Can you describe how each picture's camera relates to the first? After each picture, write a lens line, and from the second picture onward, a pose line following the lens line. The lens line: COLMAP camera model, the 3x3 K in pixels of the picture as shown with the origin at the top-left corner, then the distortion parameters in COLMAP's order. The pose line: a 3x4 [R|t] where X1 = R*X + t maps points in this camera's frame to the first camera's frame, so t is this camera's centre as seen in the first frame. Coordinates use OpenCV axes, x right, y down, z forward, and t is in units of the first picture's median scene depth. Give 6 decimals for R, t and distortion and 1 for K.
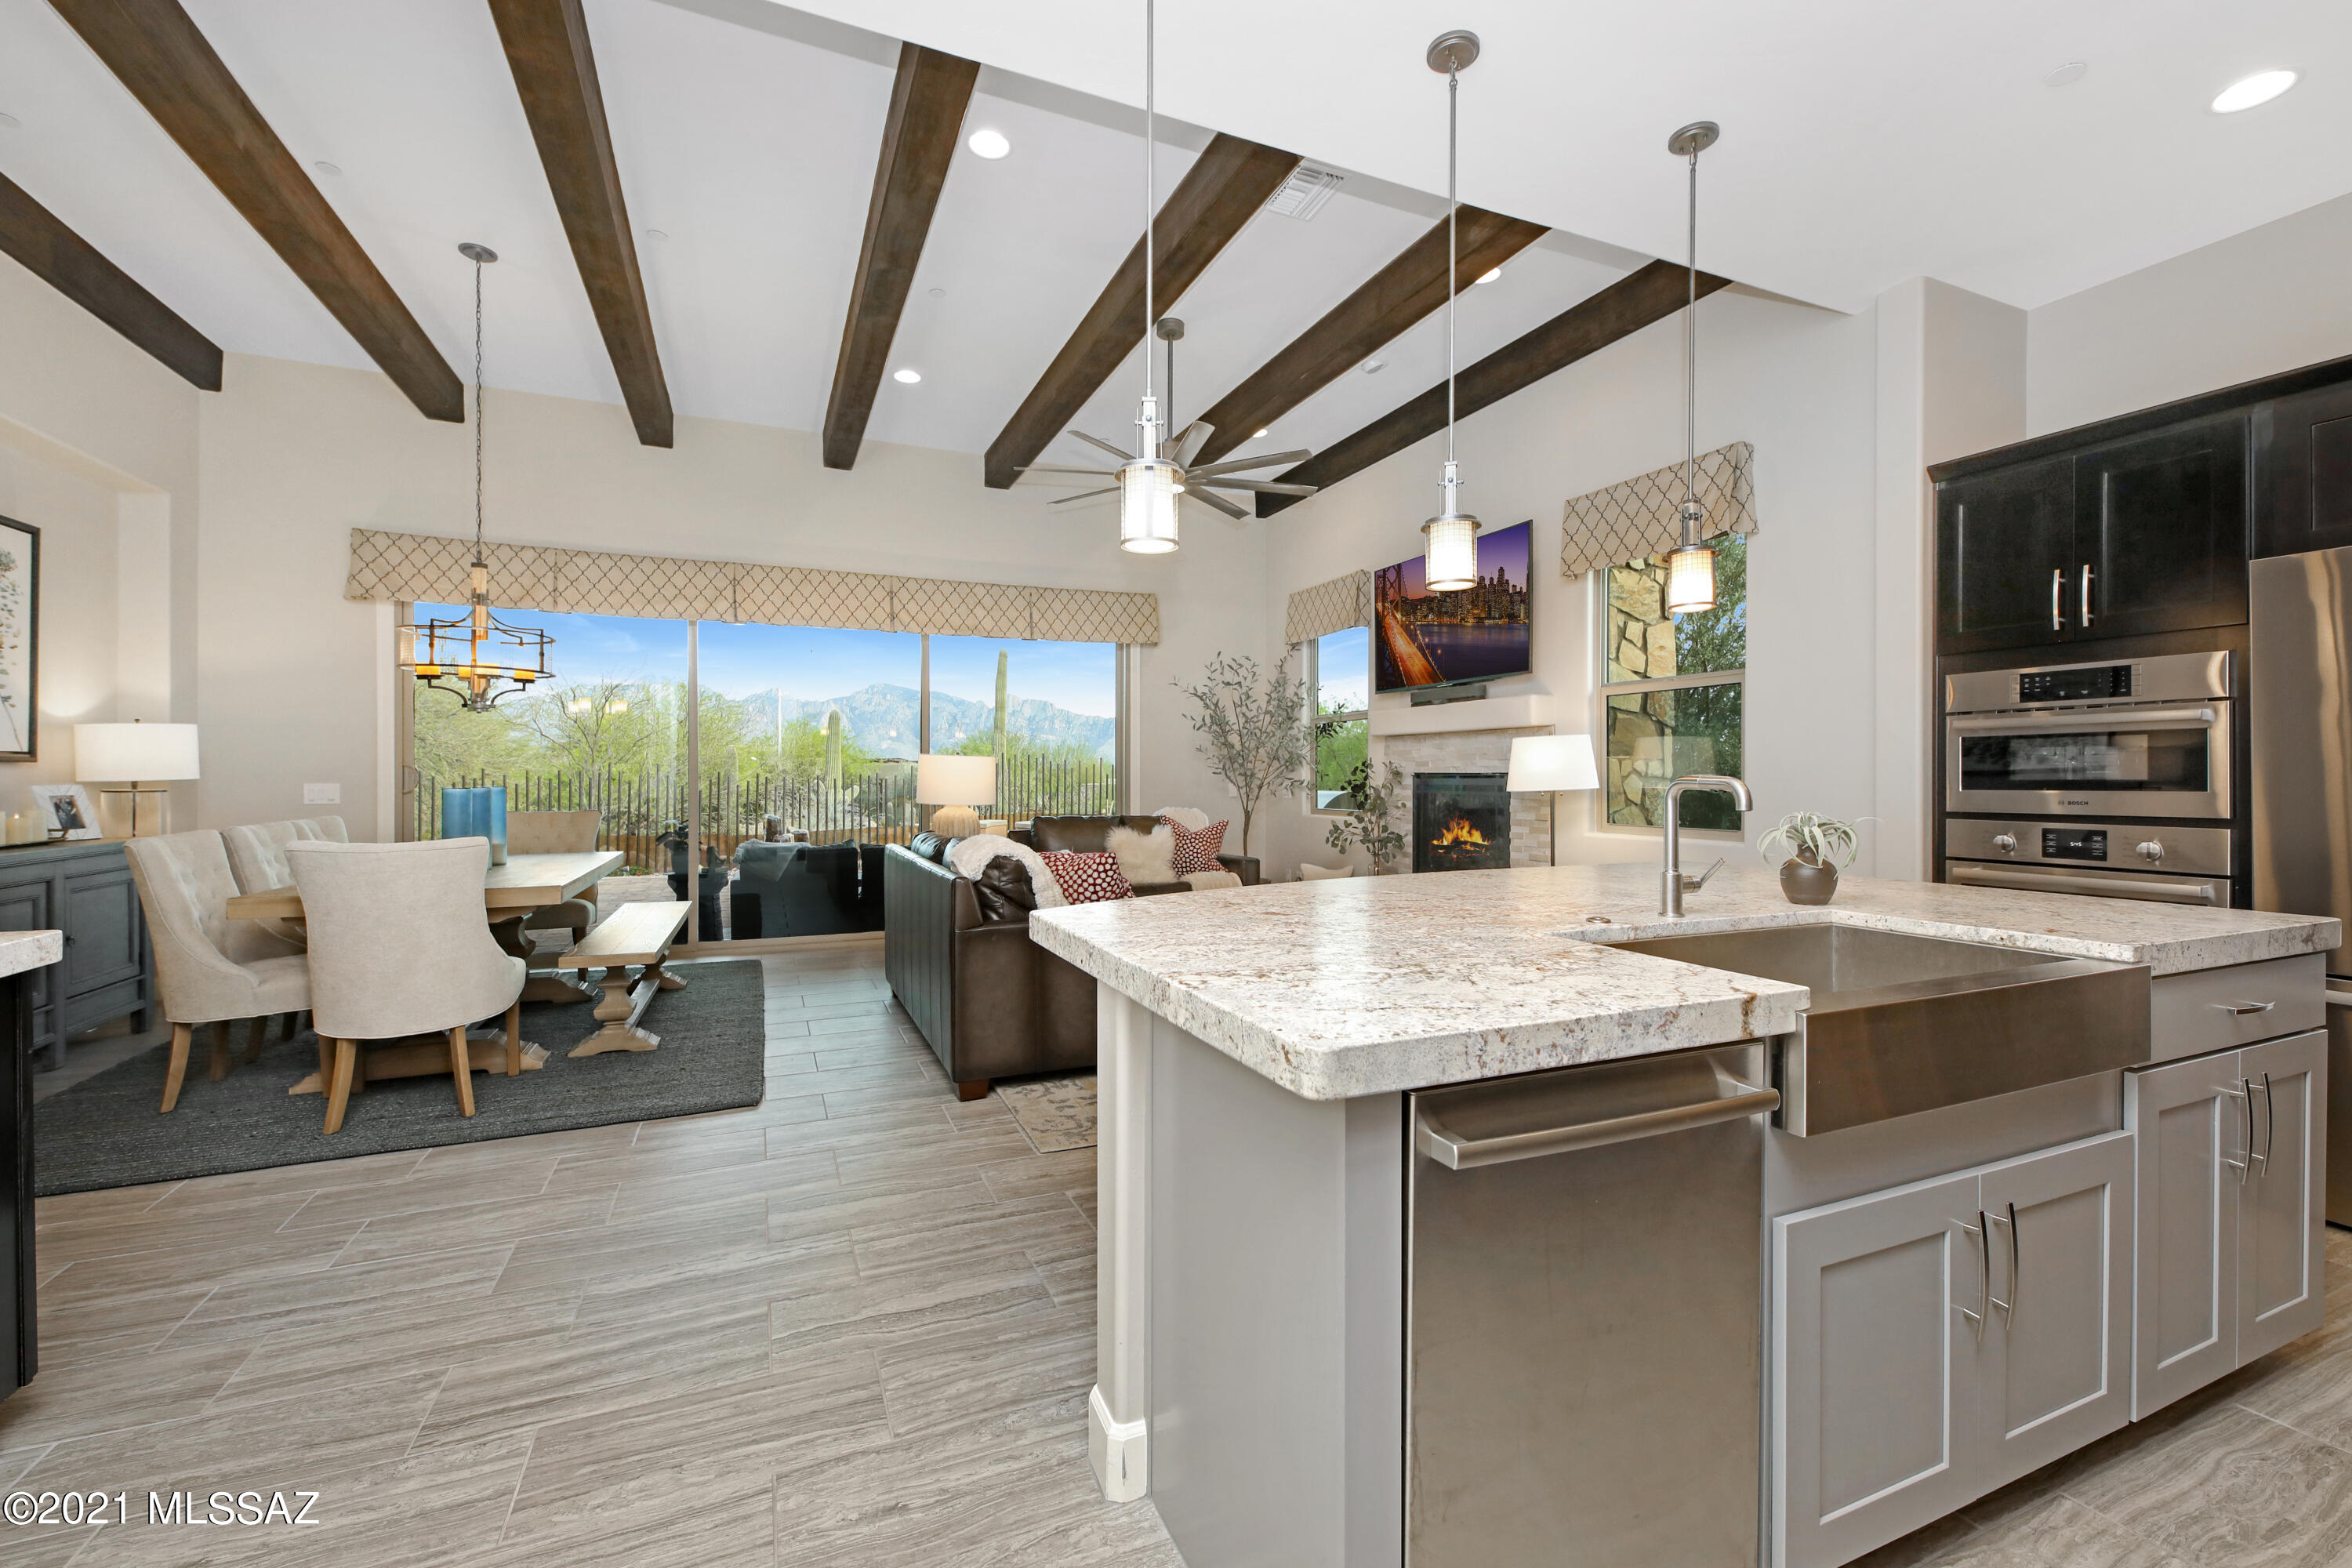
lens RADIAL K [[994.8, 0, 1170.2], [0, 994.8, 771.0], [0, 0, 1]] dist [-0.014061, -0.000488]
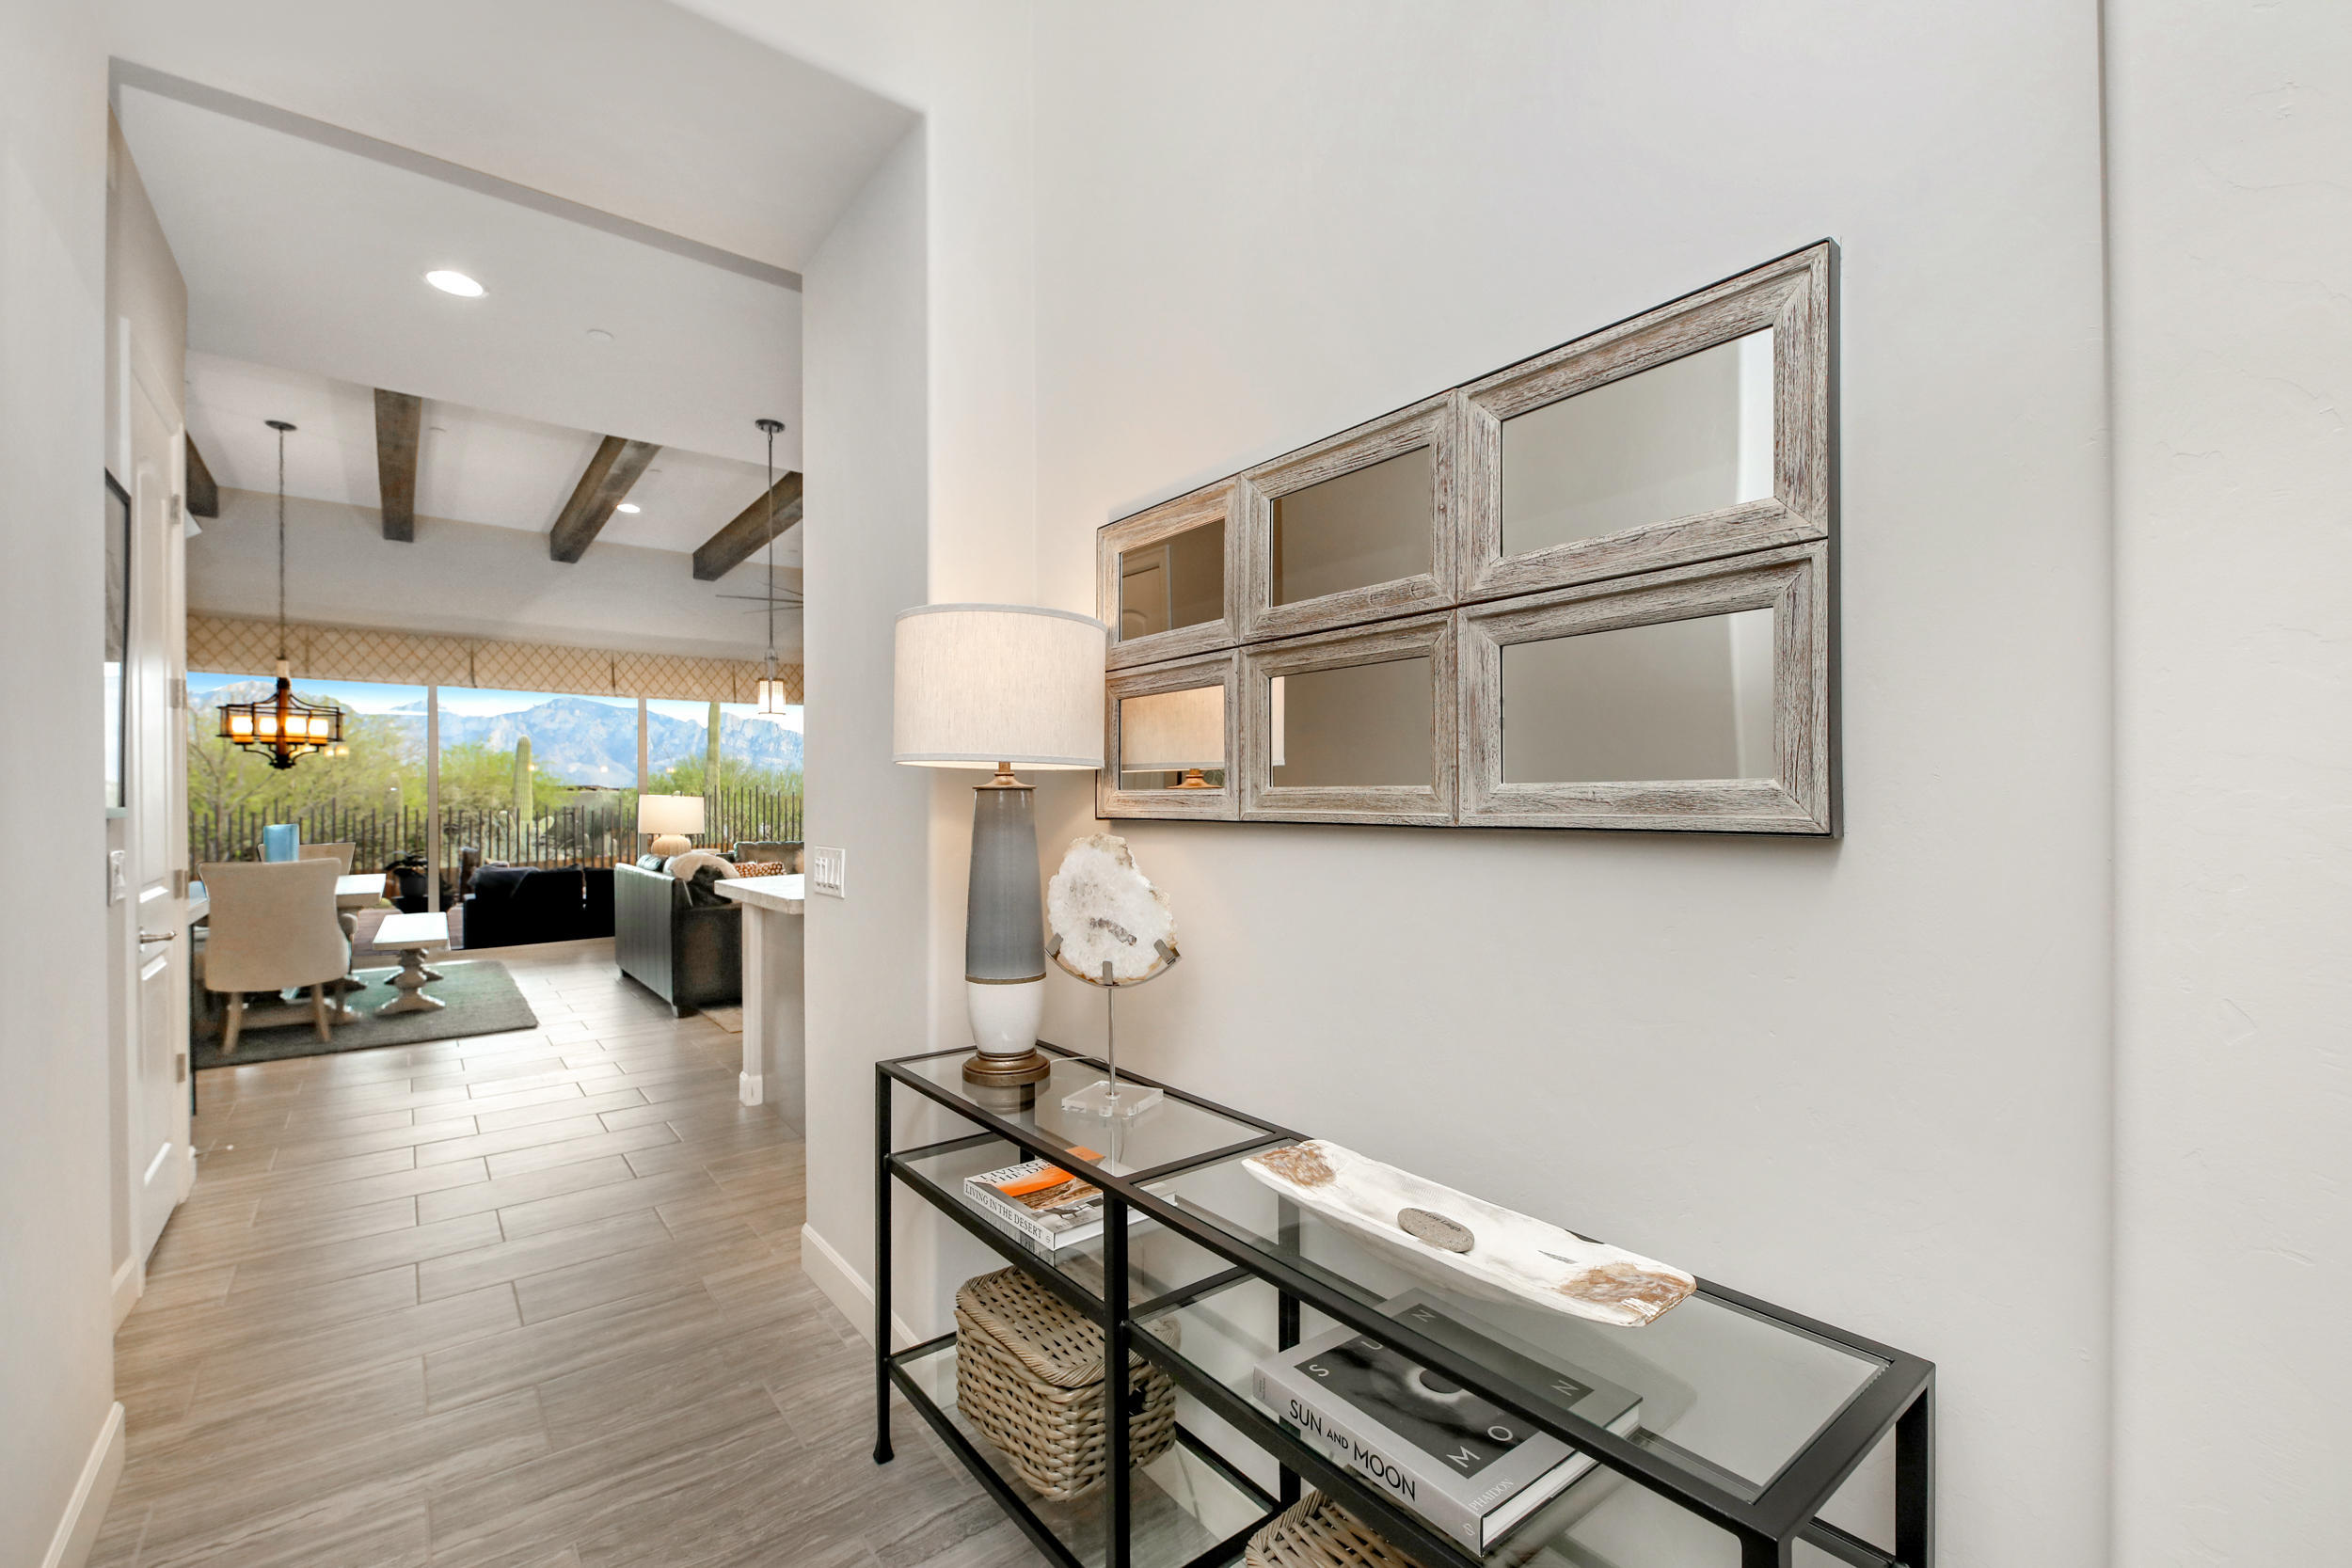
lens RADIAL K [[994.7, 0, 1173.8], [0, 994.7, 800.0], [0, 0, 1]] dist [-0.014061, -0.000488]
pose [[0.965541, -0.007255, 0.260149, 0.082684], [0.006291, 0.999970, 0.004539, -0.011674], [-0.260174, -0.002746, 0.965558, -0.424360]]
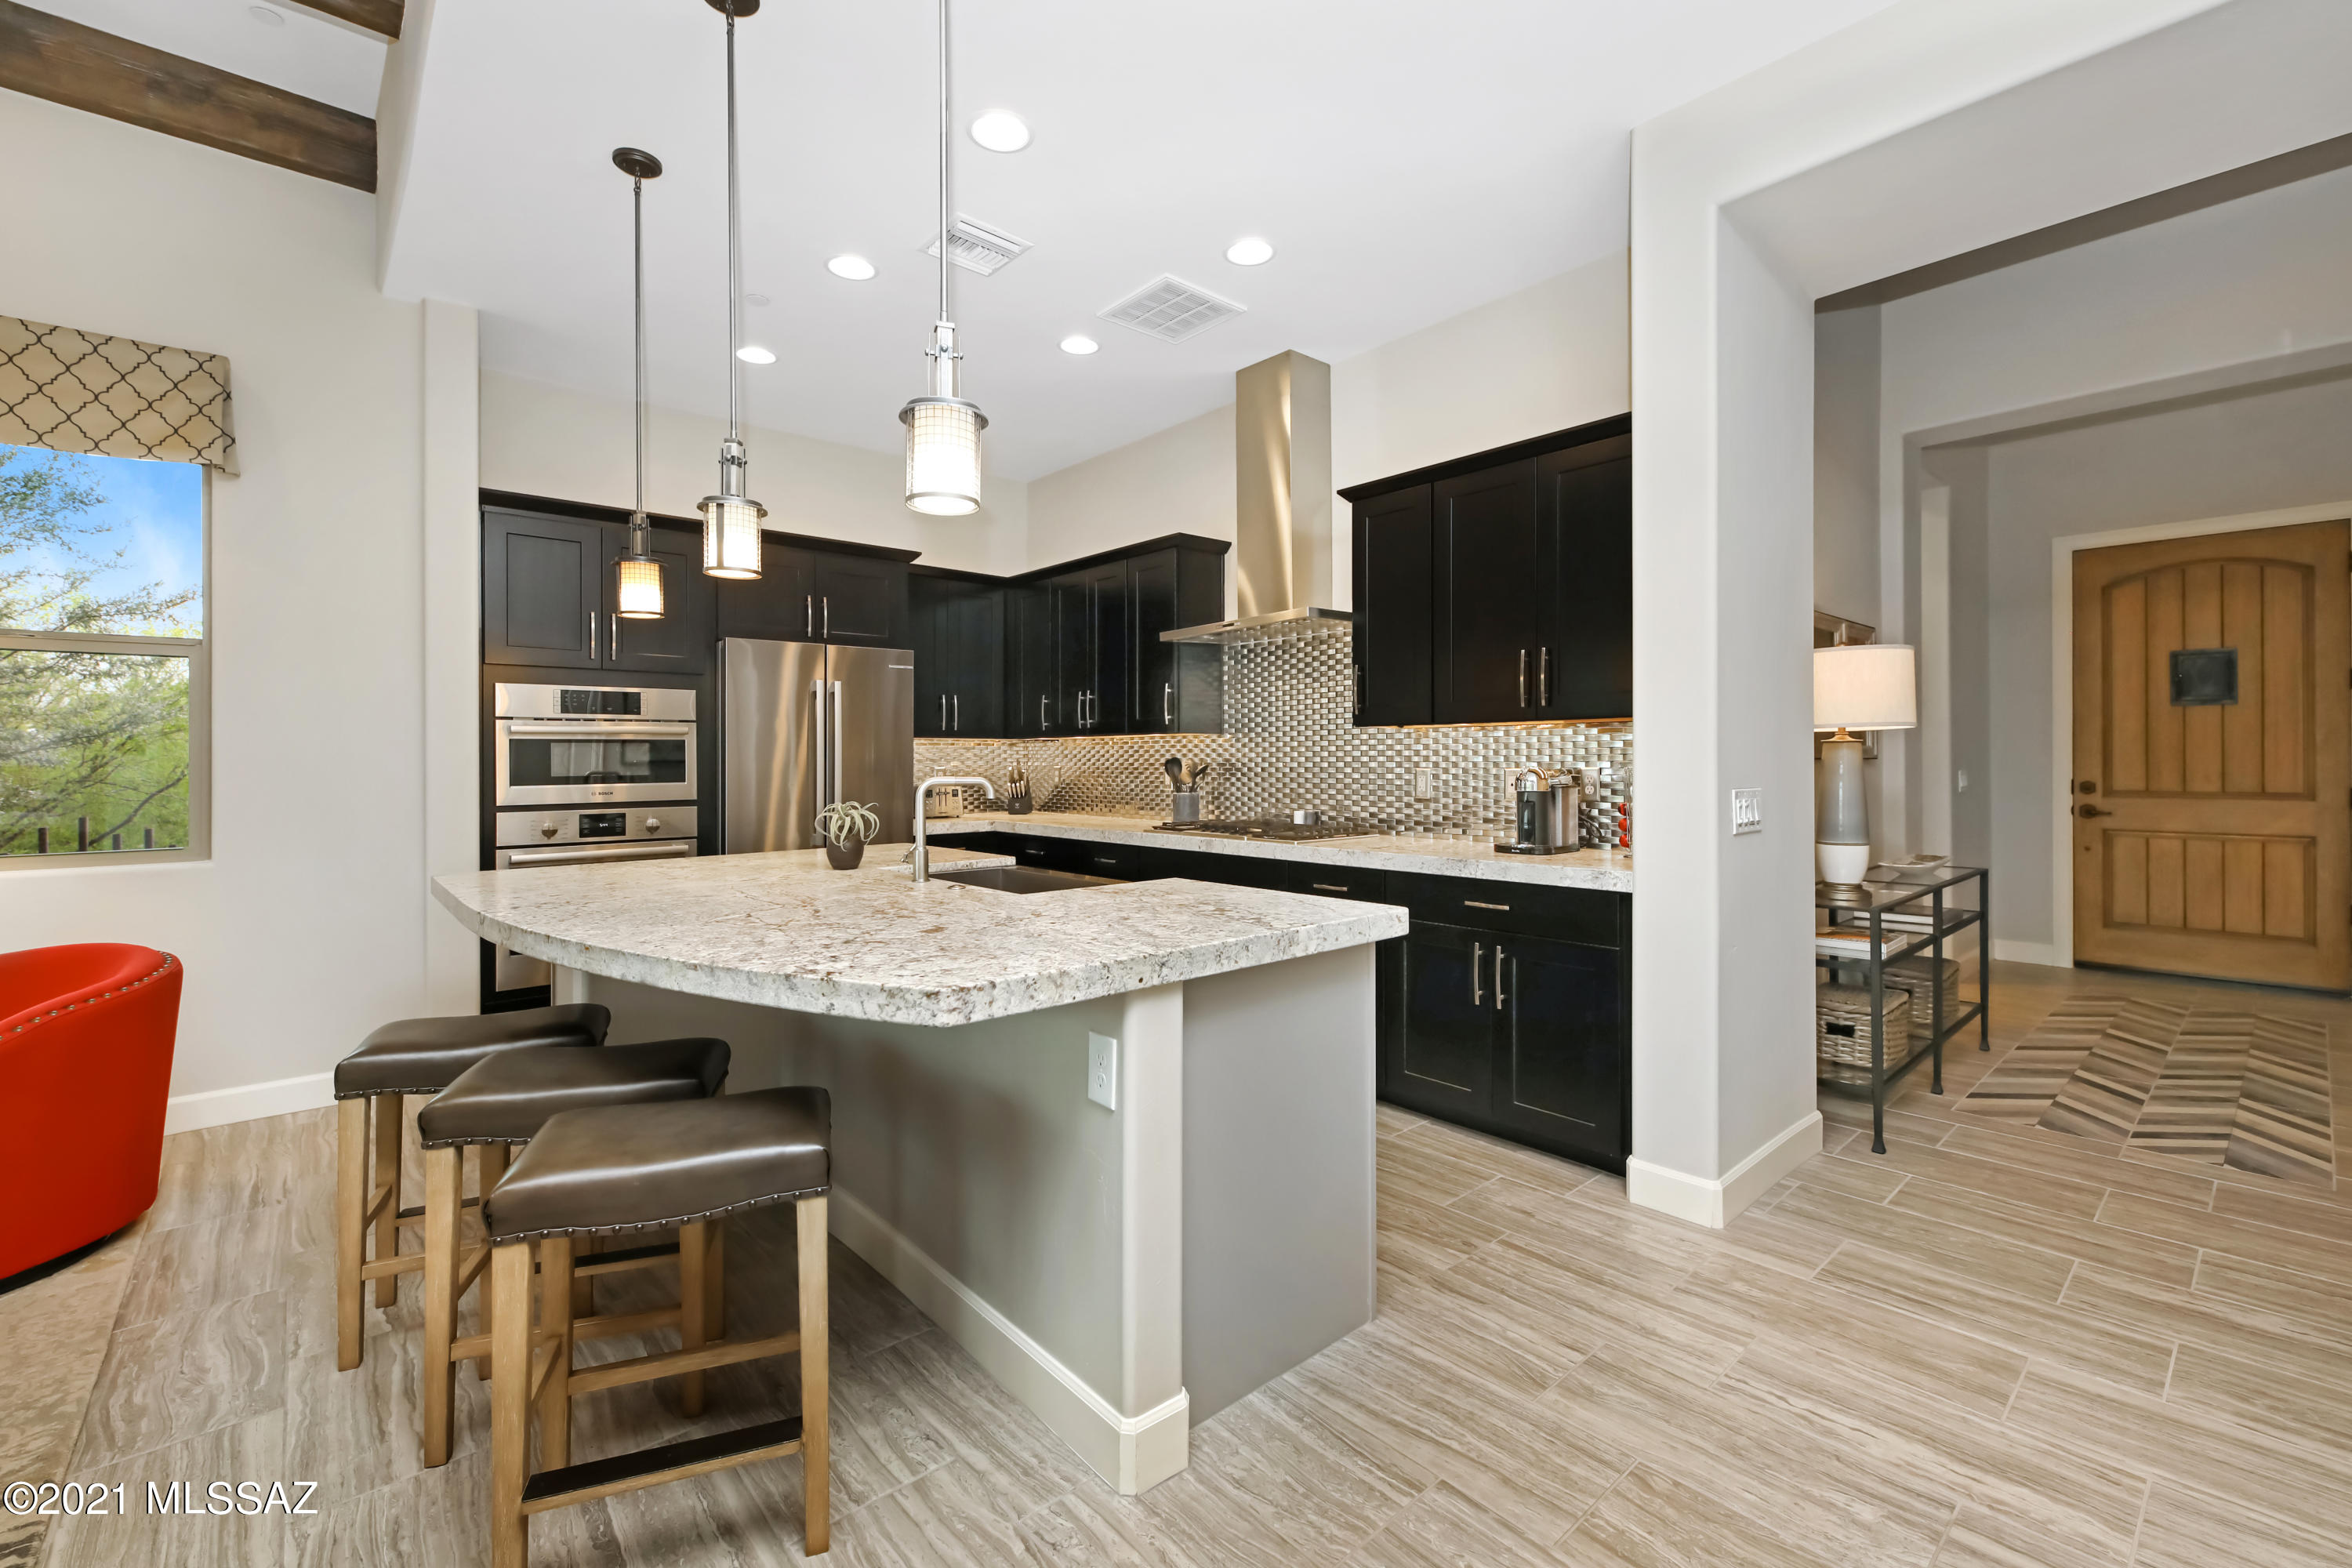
lens RADIAL K [[994.8, 0, 1172.0], [0, 994.8, 775.1], [0, 0, 1]] dist [-0.014061, -0.000488]
pose [[-0.315737, -0.003698, 0.948840, -0.240209], [0.006279, 0.999962, 0.005987, 0.002292], [-0.948826, 0.007848, -0.315702, 0.296071]]
